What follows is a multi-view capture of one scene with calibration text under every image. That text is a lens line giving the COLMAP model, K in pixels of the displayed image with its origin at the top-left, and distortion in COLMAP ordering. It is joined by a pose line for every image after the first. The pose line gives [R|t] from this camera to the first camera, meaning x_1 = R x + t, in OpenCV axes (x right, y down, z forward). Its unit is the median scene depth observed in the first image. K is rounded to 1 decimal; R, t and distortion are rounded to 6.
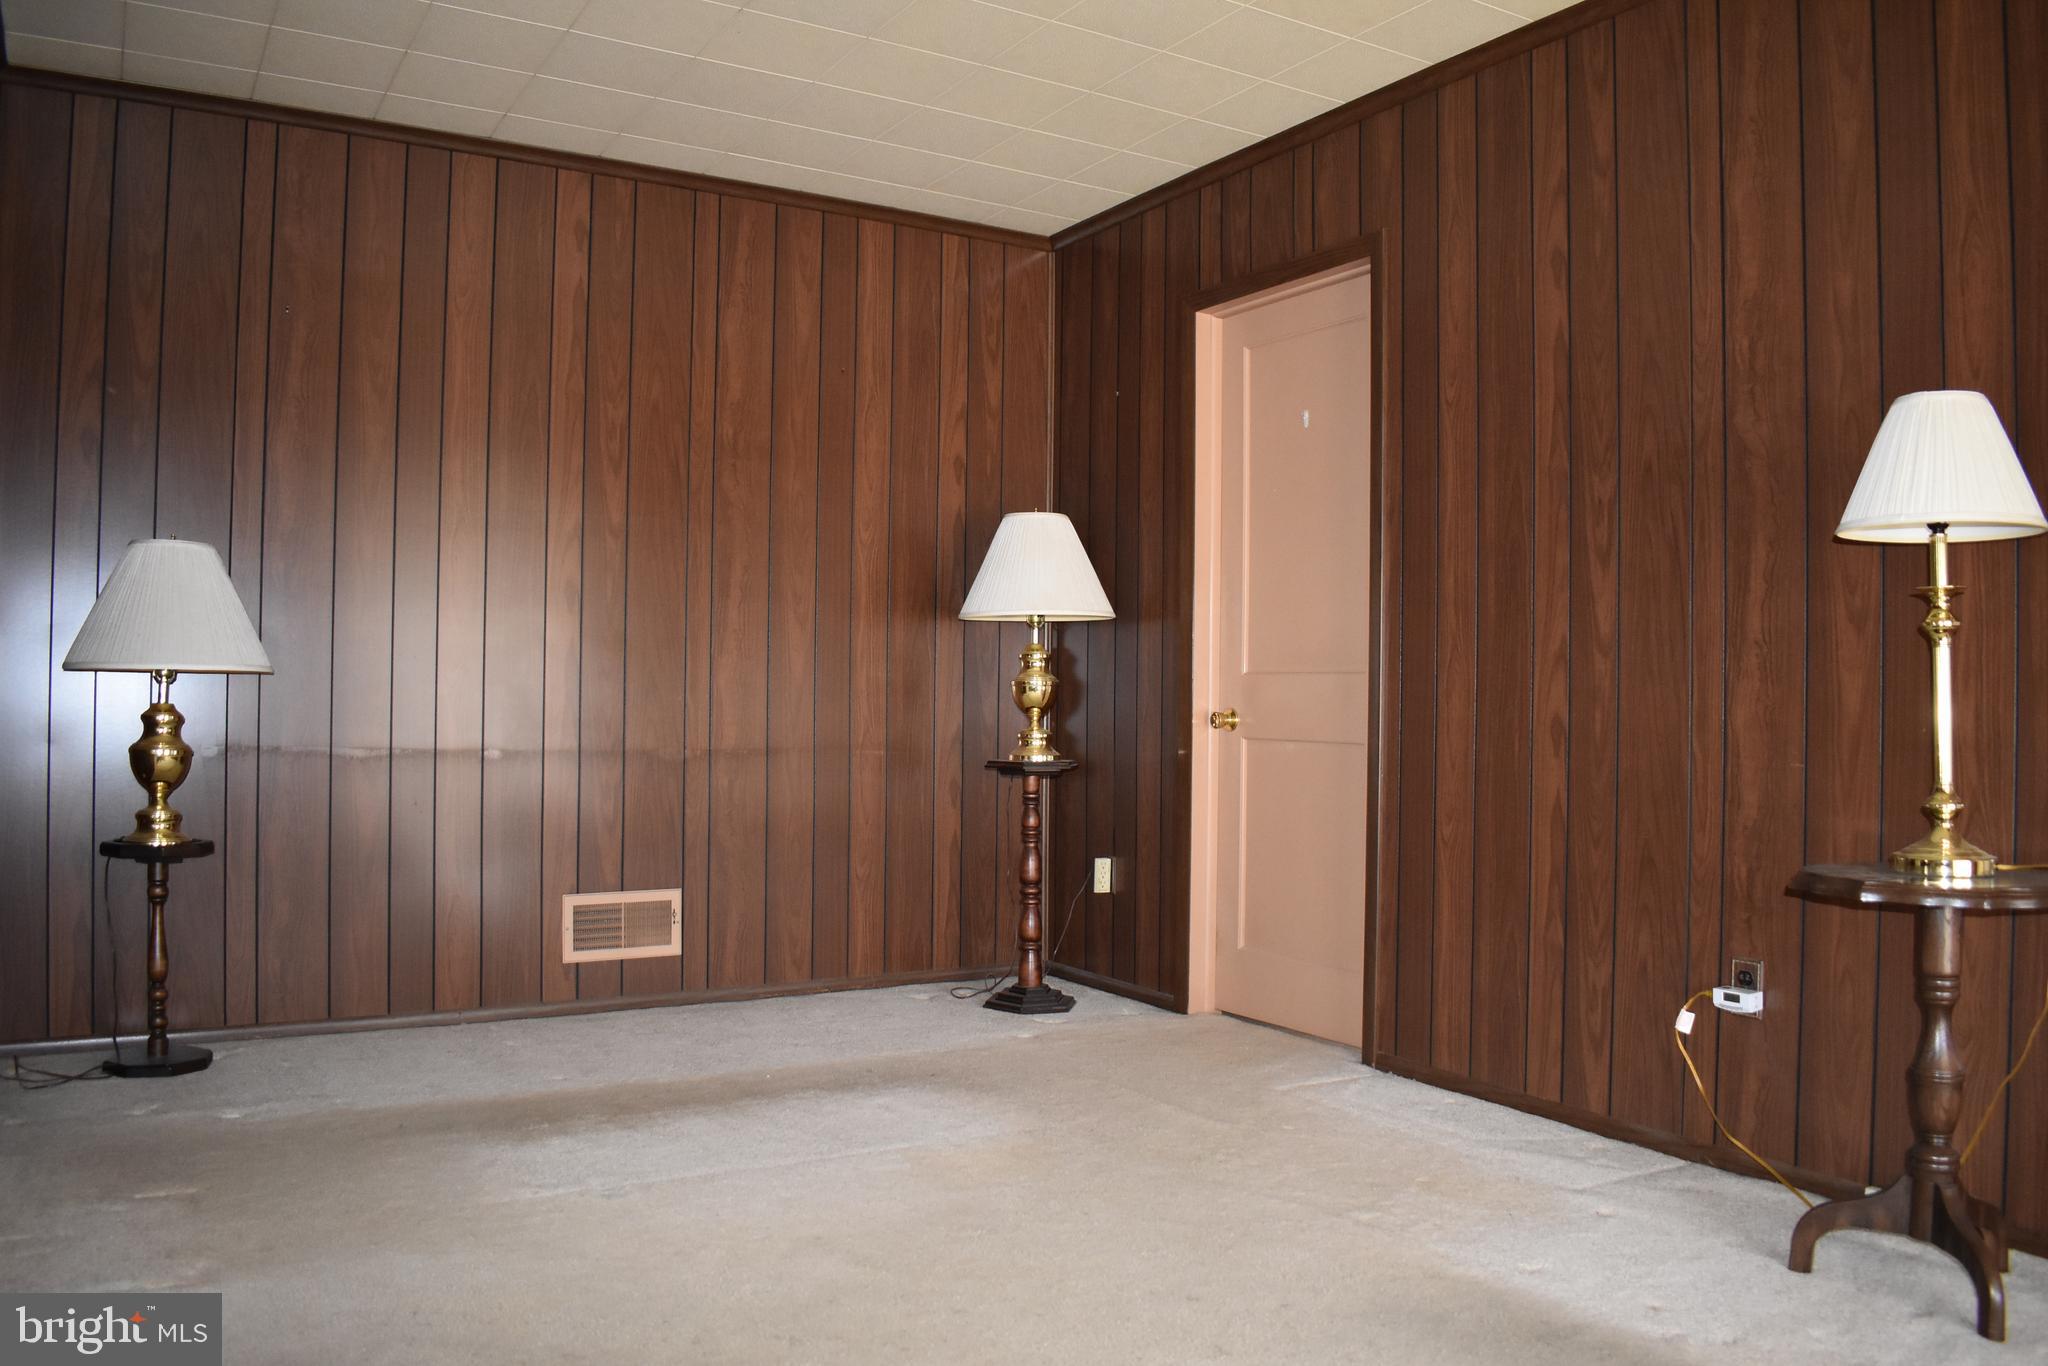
lens RADIAL K [[1595.5, 0, 1025.8], [0, 1595.5, 677.6], [0, 0, 1]] dist [-0.097232, 0.012057]
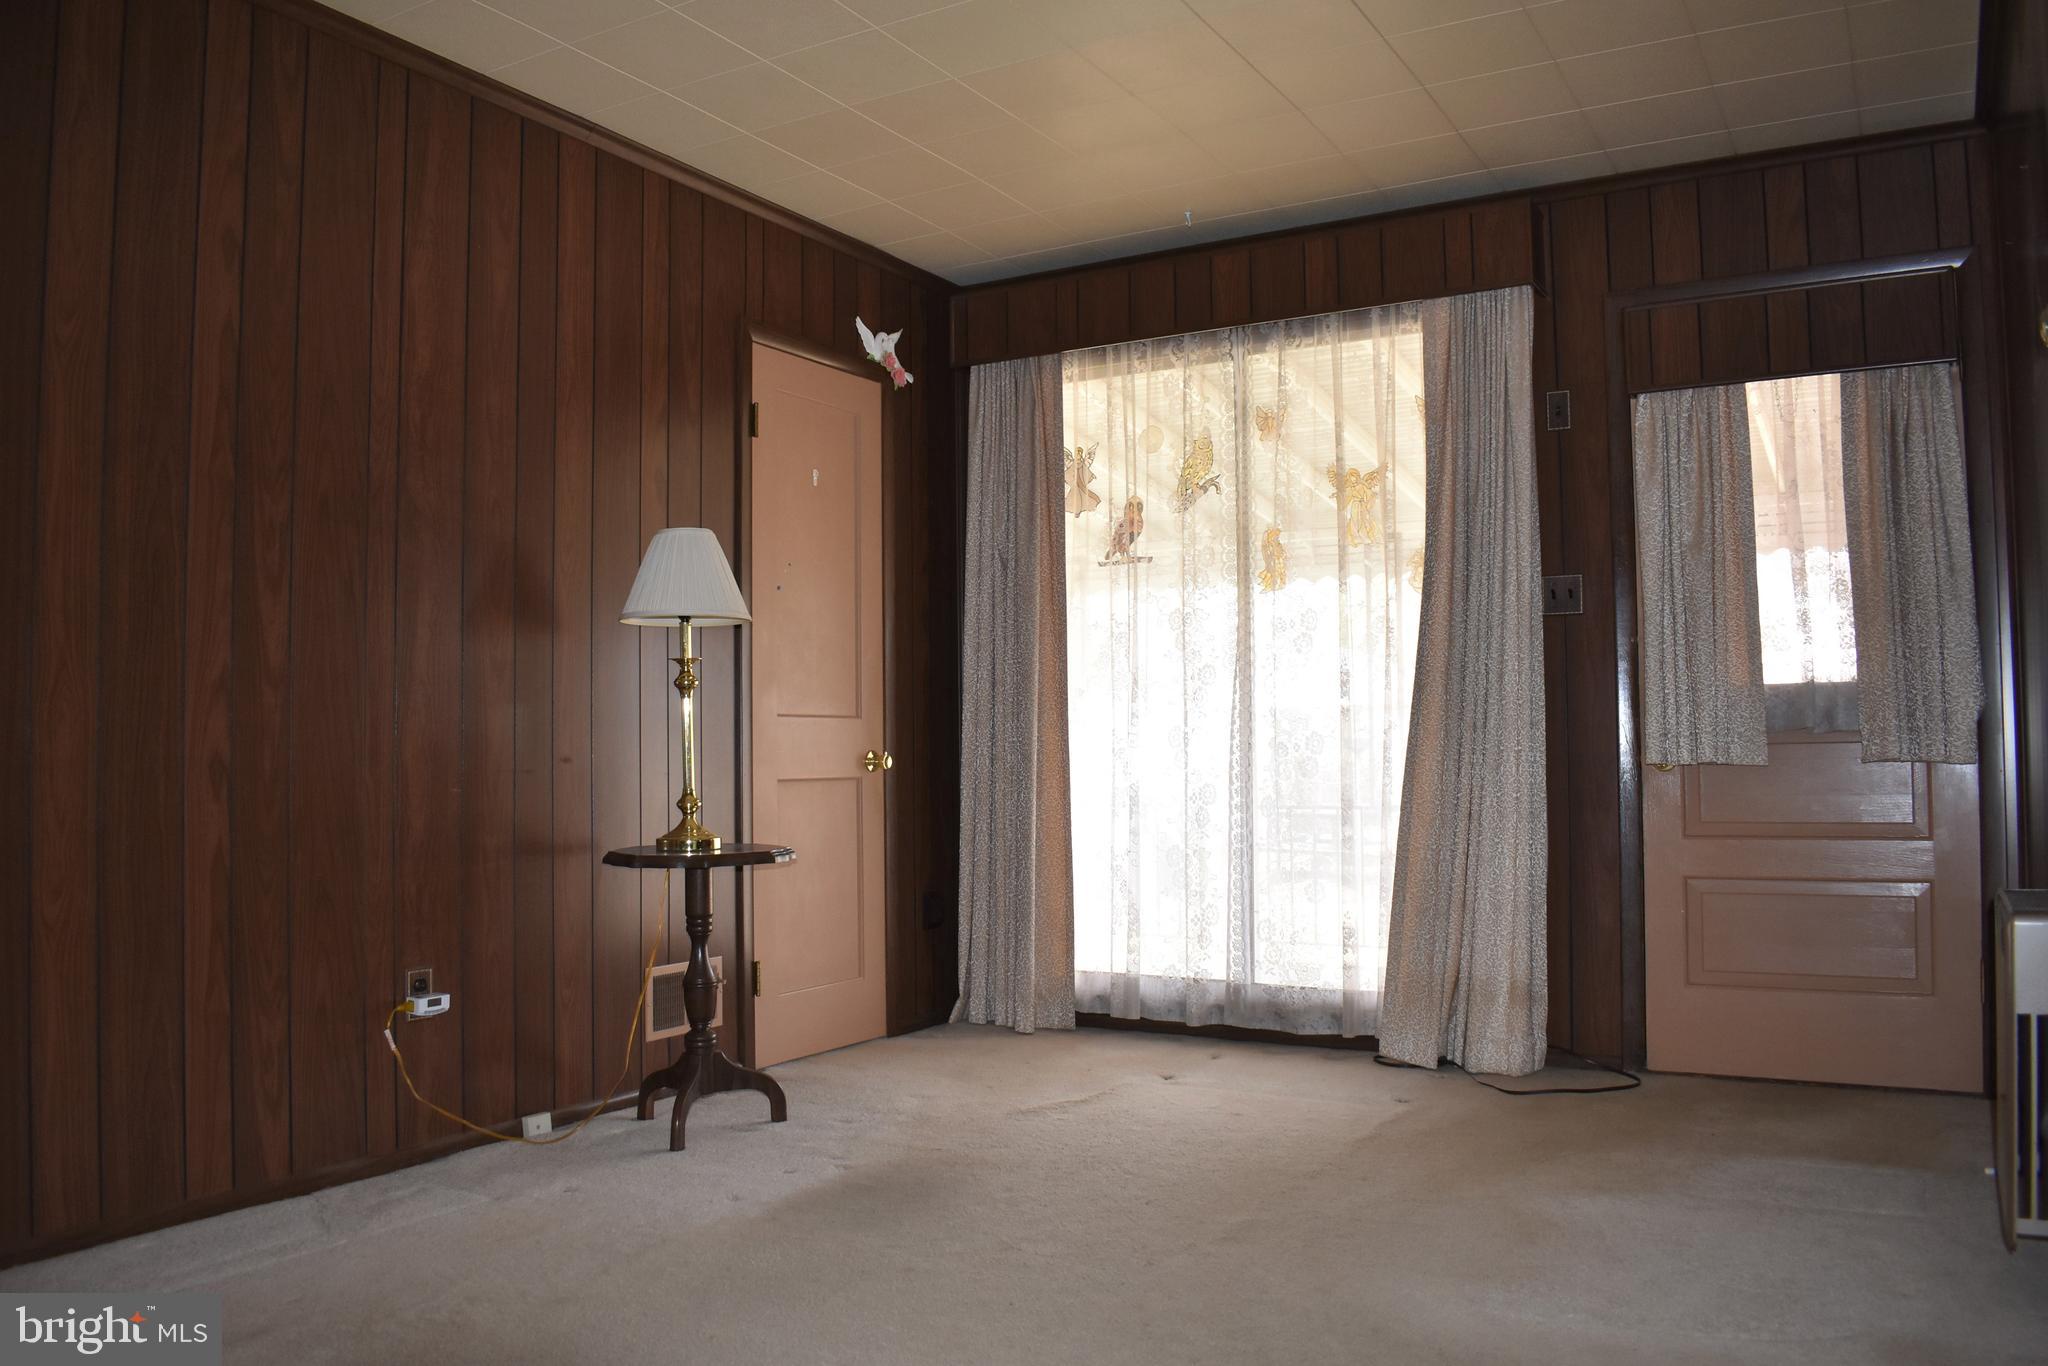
lens RADIAL K [[1595.5, 0, 1025.8], [0, 1595.5, 677.6], [0, 0, 1]] dist [-0.097232, 0.012057]
pose [[-0.477243, 0.030816, 0.878231, -0.615487], [-0.007448, 0.999207, -0.039109, 0.011871], [-0.878740, -0.025205, -0.476635, 0.974098]]
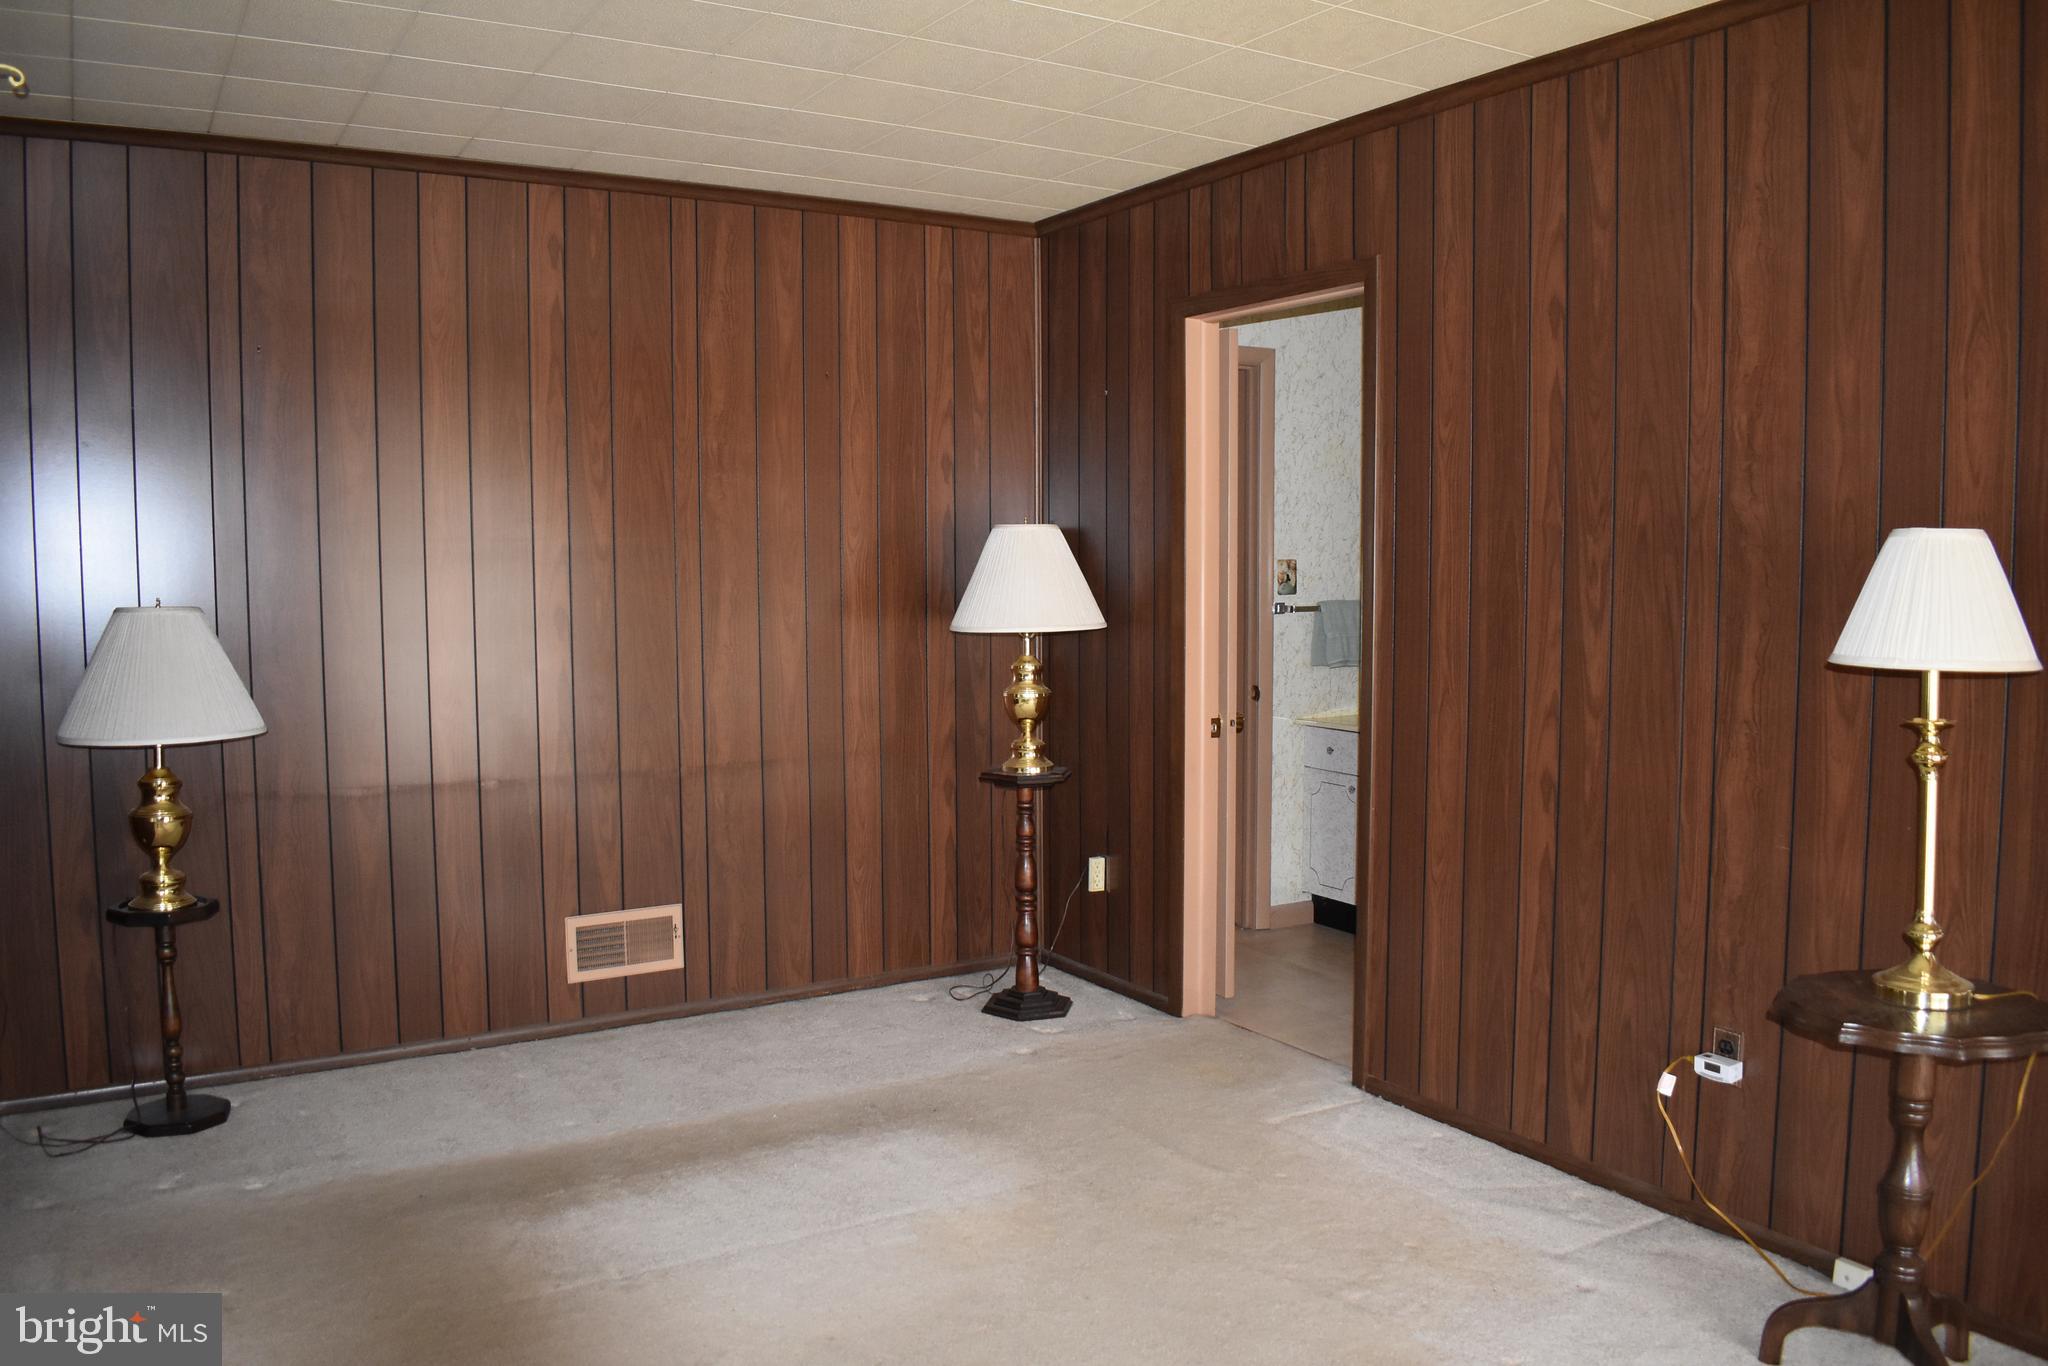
lens RADIAL K [[1595.5, 0, 1025.8], [0, 1595.5, 677.6], [0, 0, 1]] dist [-0.097232, 0.012057]
pose [[0.999845, -0.016342, 0.006496, -0.001981], [0.015684, 0.995742, 0.090839, -0.126213], [-0.007953, -0.090723, 0.995844, 0.003423]]
